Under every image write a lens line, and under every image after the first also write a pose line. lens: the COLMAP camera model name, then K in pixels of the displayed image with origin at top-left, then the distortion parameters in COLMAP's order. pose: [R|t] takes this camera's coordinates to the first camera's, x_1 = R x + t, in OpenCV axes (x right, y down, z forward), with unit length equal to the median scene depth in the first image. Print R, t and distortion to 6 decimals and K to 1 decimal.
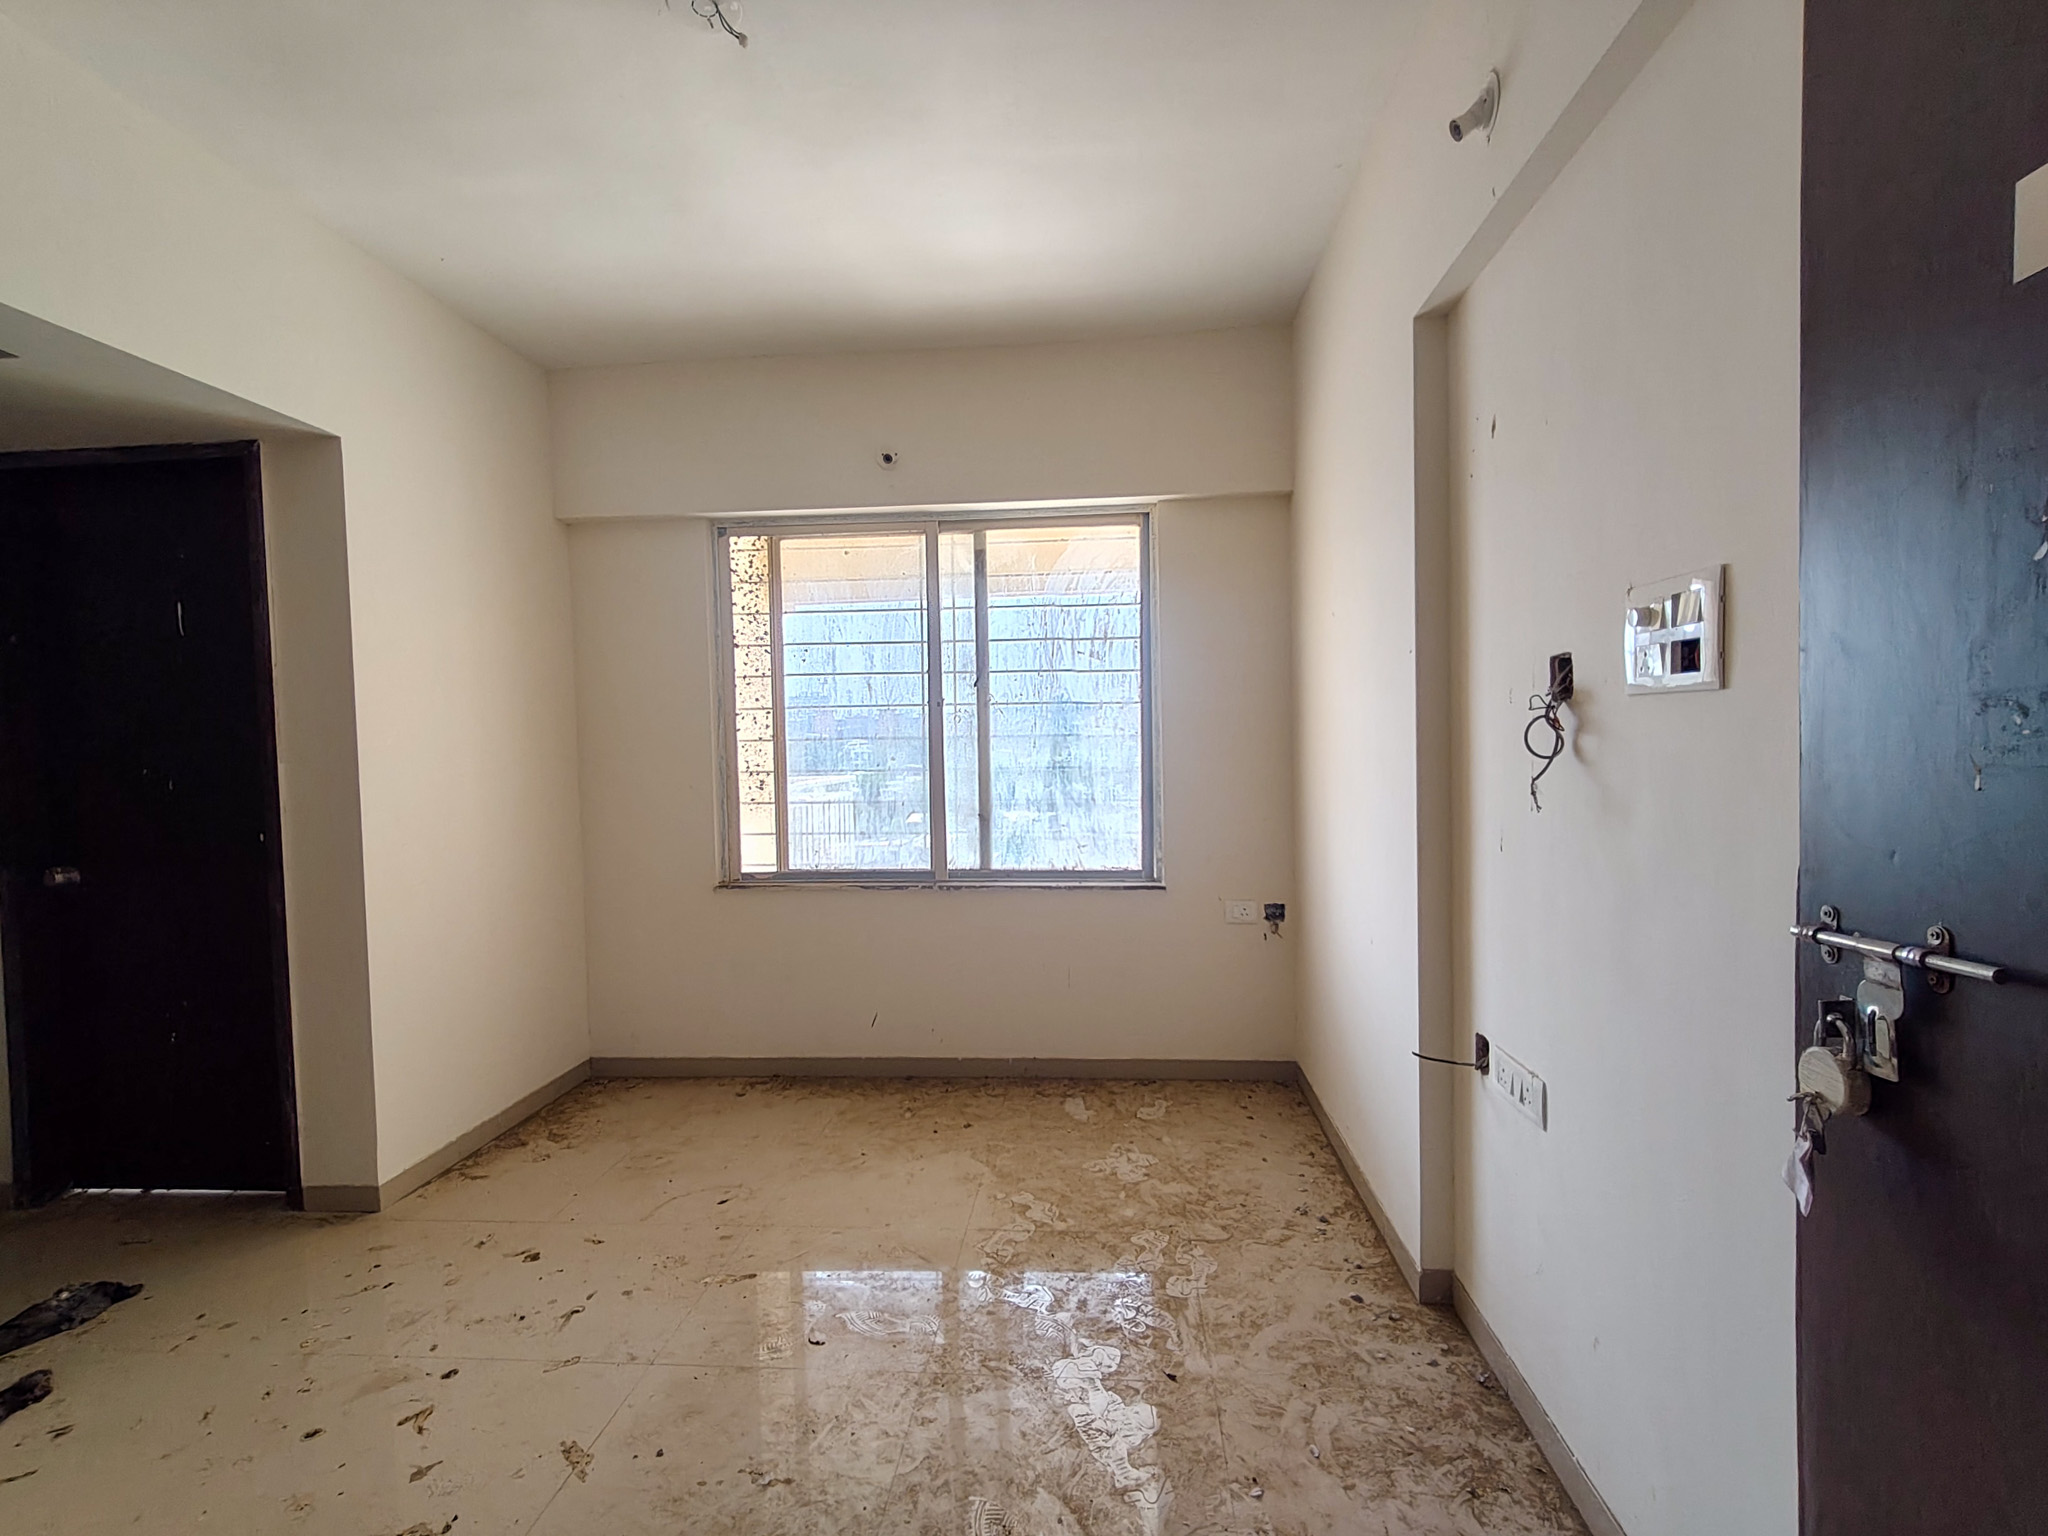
lens RADIAL K [[965.9, 0, 1022.9], [0, 965.9, 775.0], [0, 0, 1]] dist [0.000590, 0.003974]
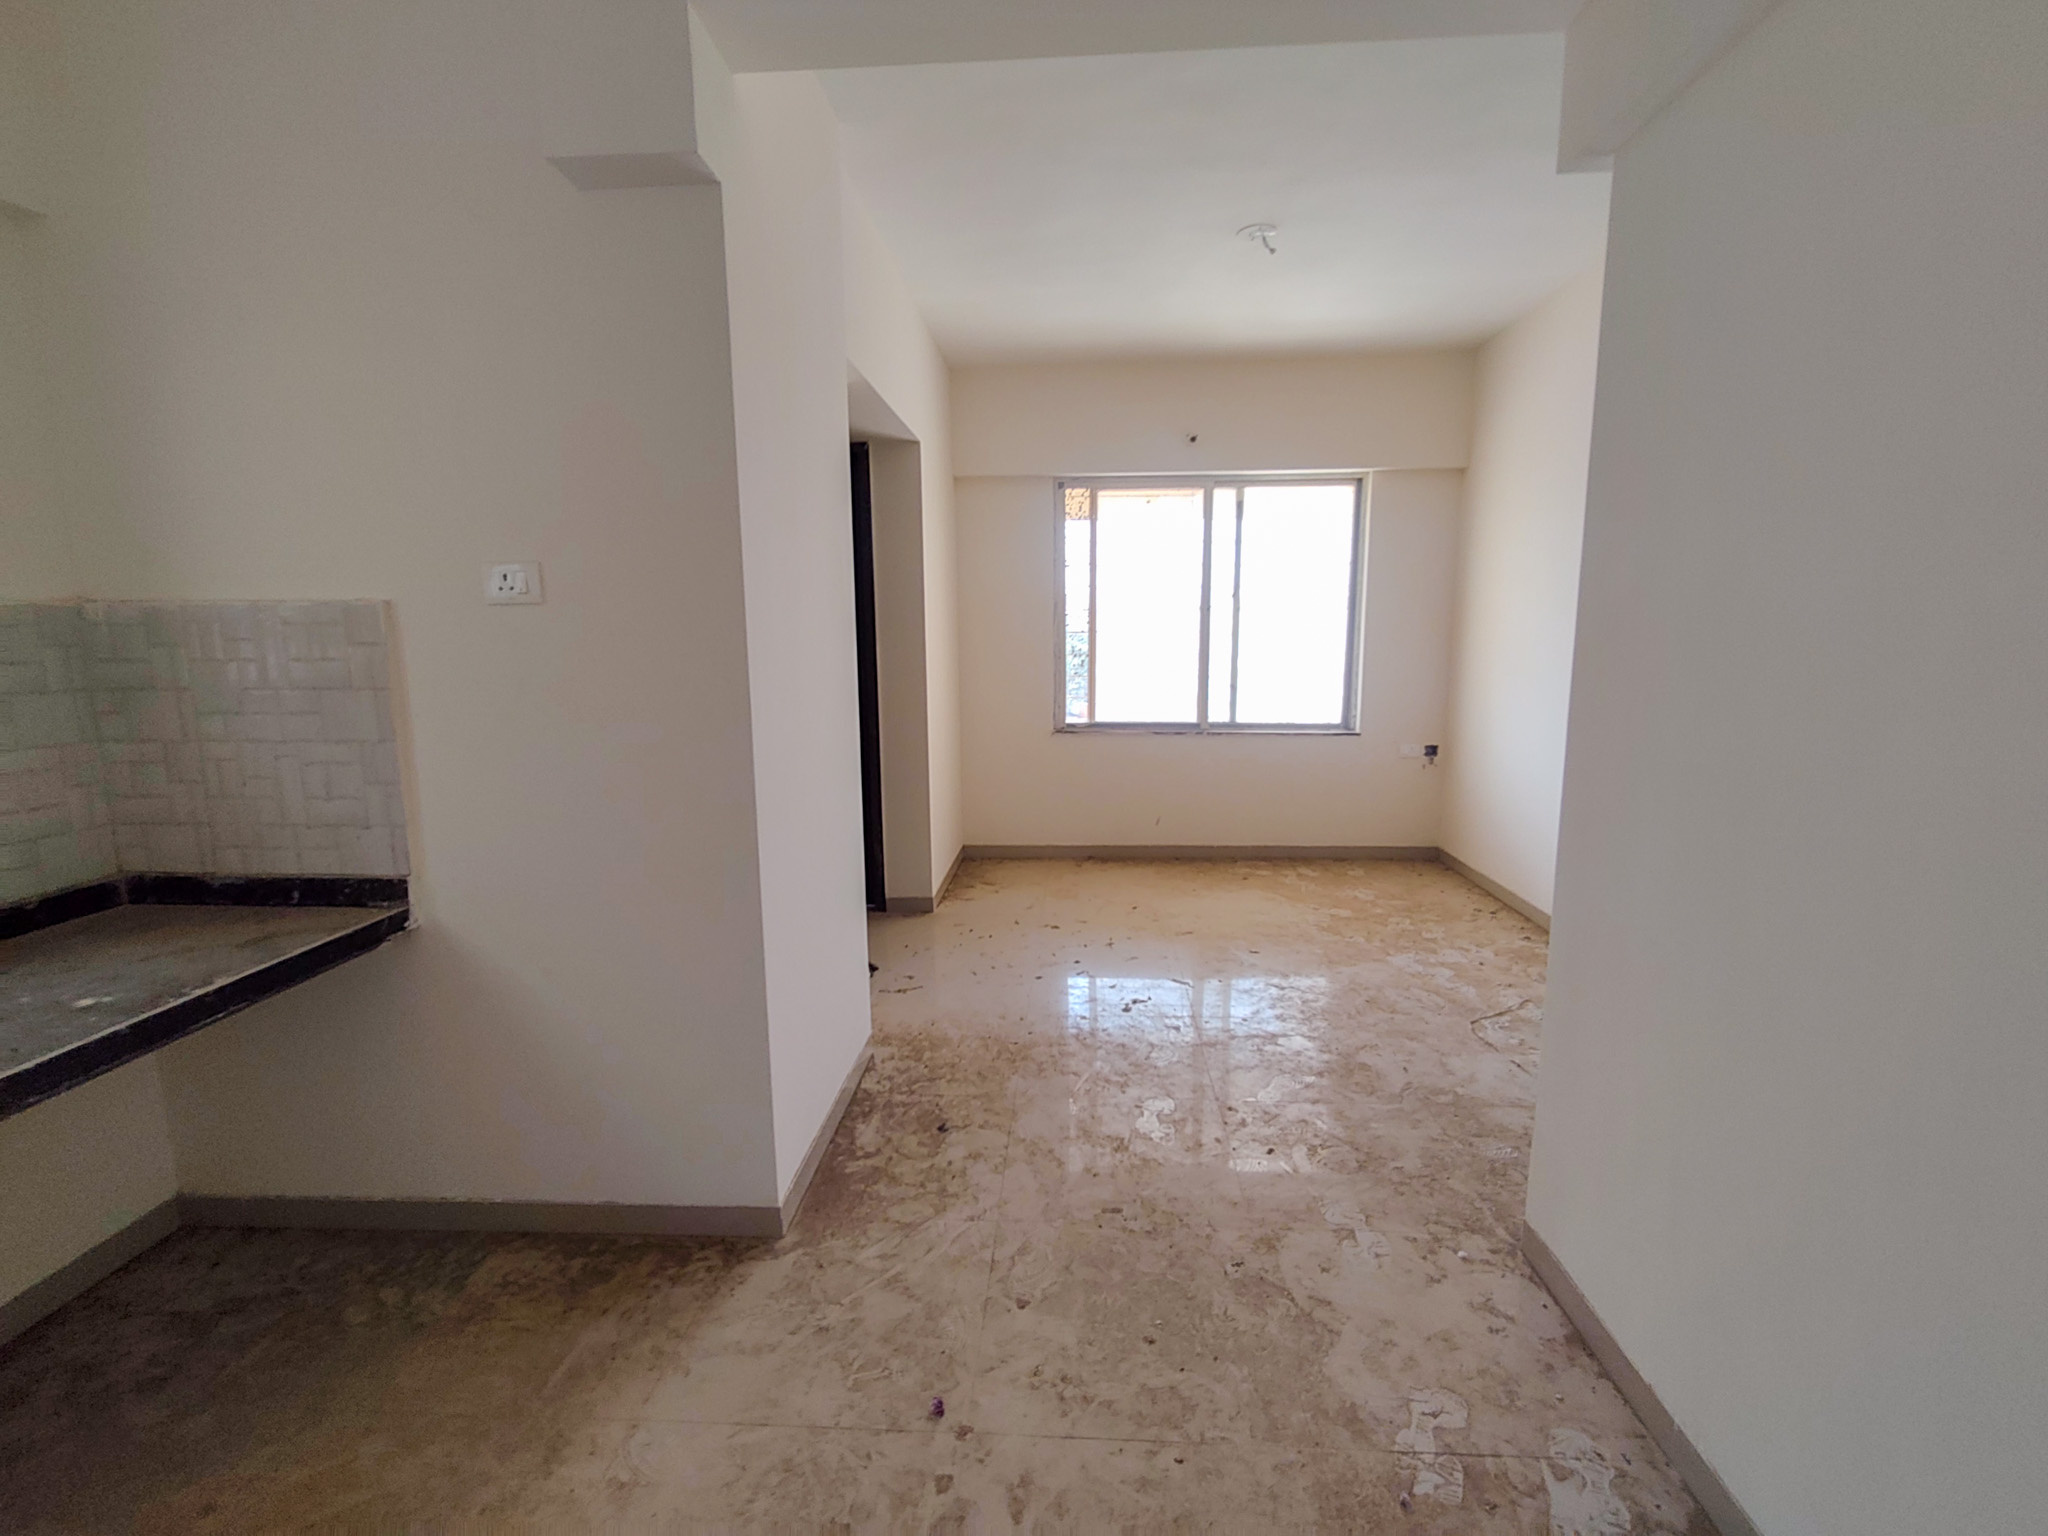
lens RADIAL K [[945.2, 0, 1024.0], [0, 945.2, 776.8], [0, 0, 1]] dist [0.018422, -0.009634]
pose [[0.999581, 0.008844, 0.027557, -0.549451], [-0.012112, 0.992604, 0.120795, 0.012962], [-0.026285, -0.121078, 0.992295, -0.616805]]
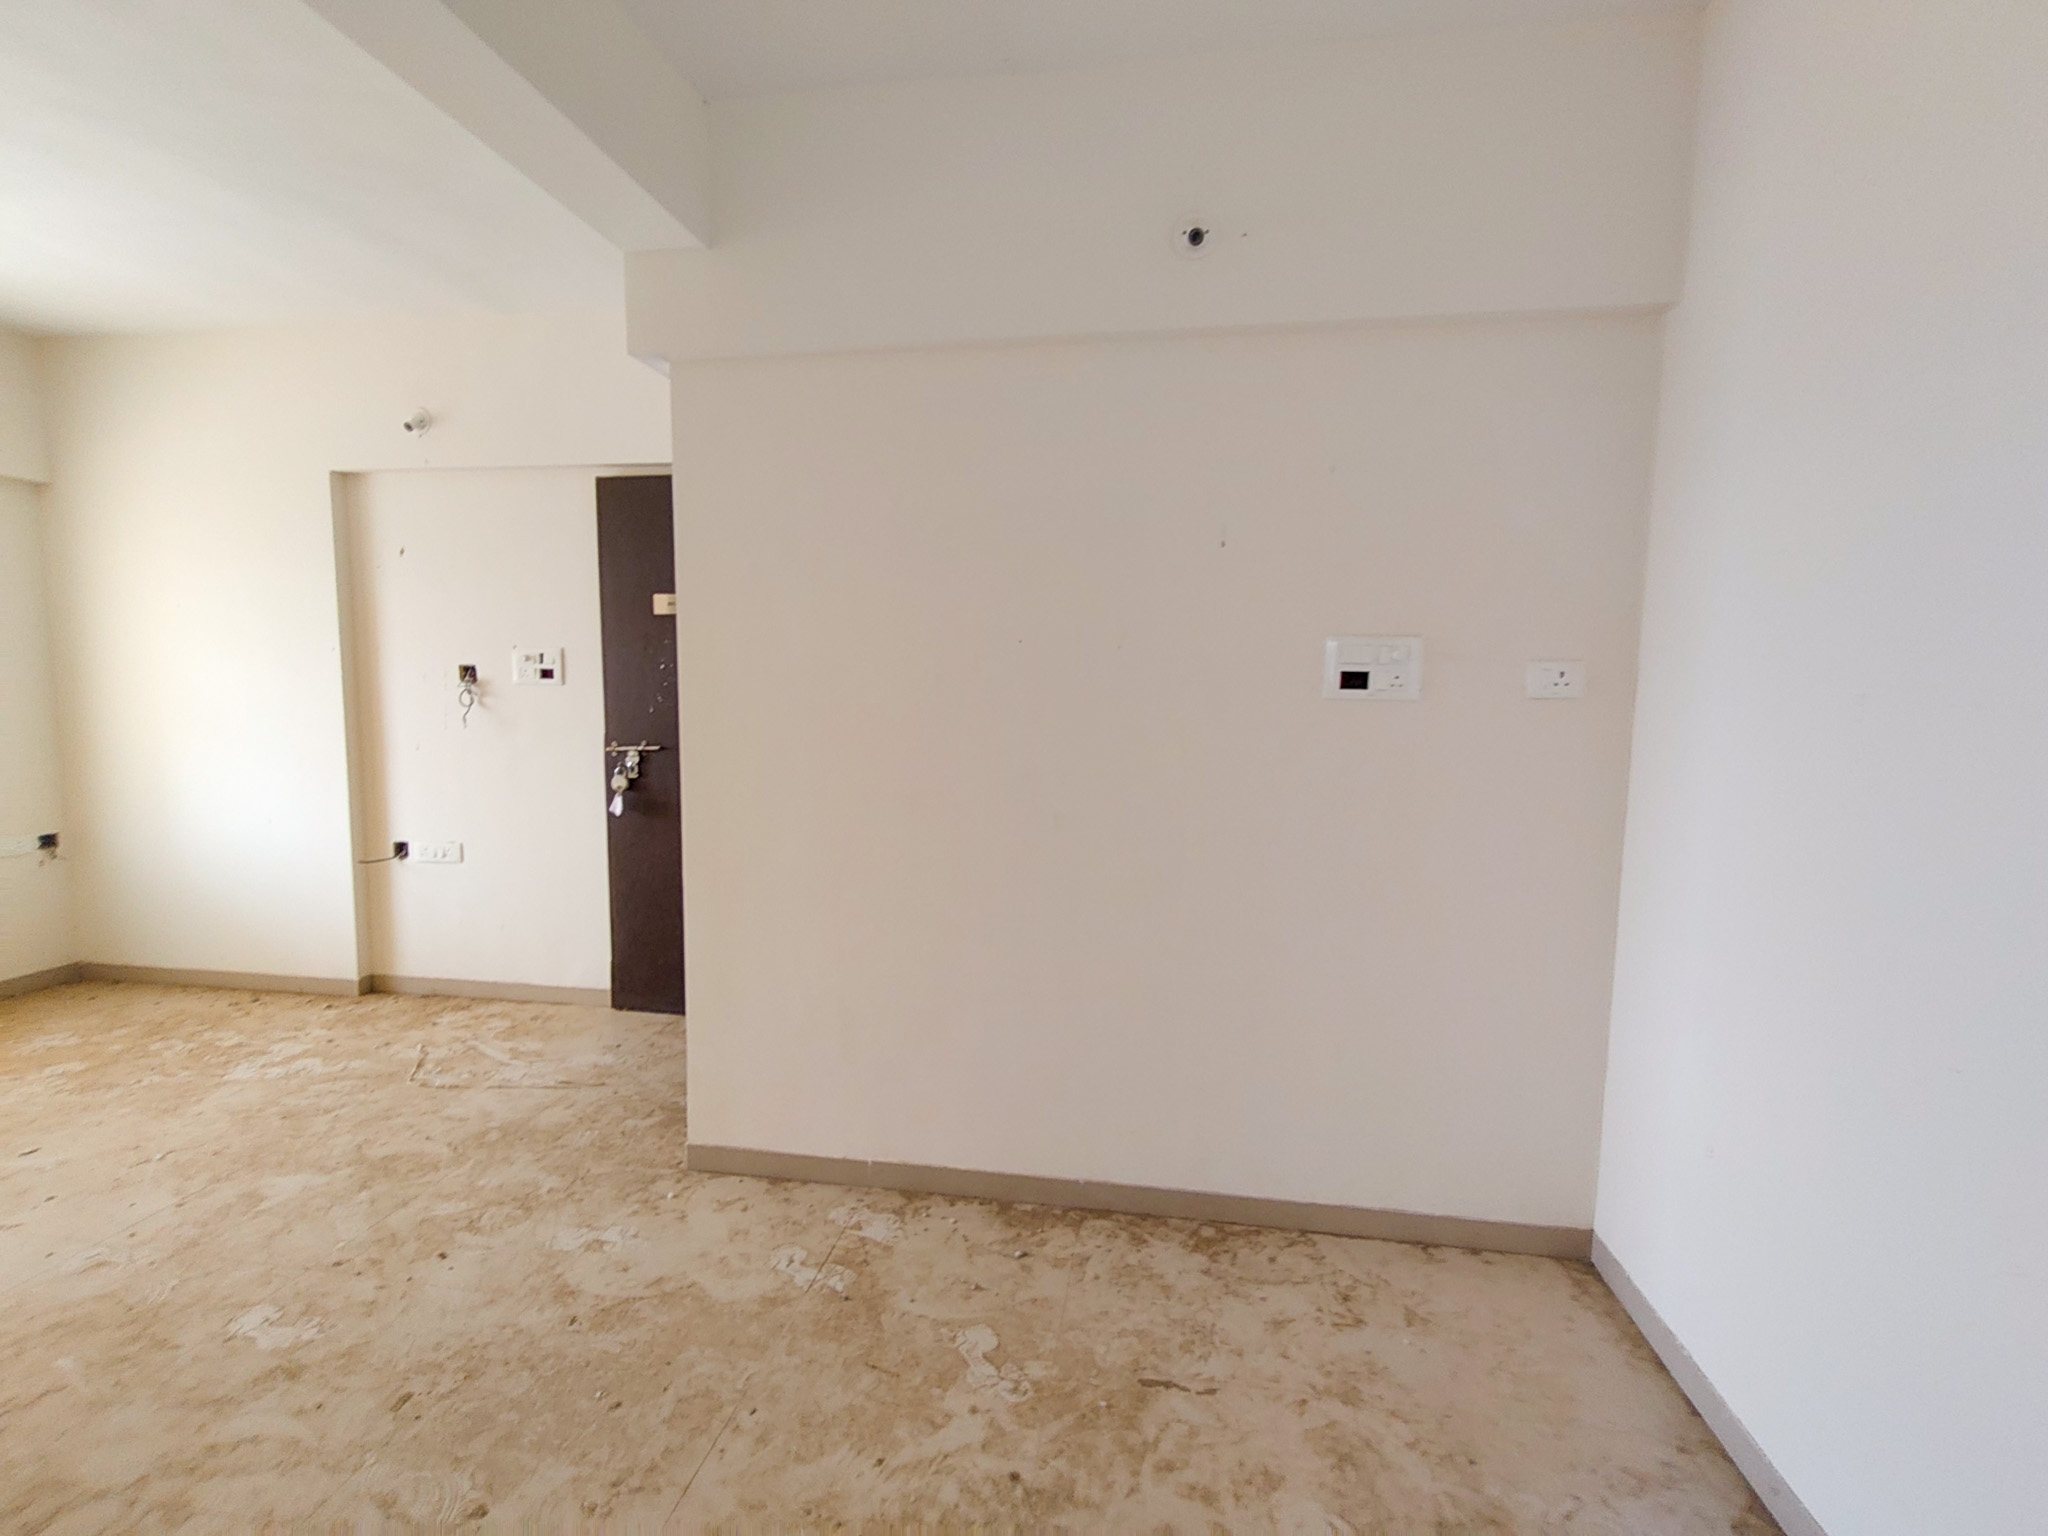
lens RADIAL K [[948.9, 0, 1027.3], [0, 948.9, 773.7], [0, 0, 1]] dist [0.013318, -0.007133]
pose [[0.070722, -0.074856, 0.994683, -1.038708], [0.024311, 0.997013, 0.073303, 0.005774], [-0.997200, 0.018998, 0.072330, -0.350412]]
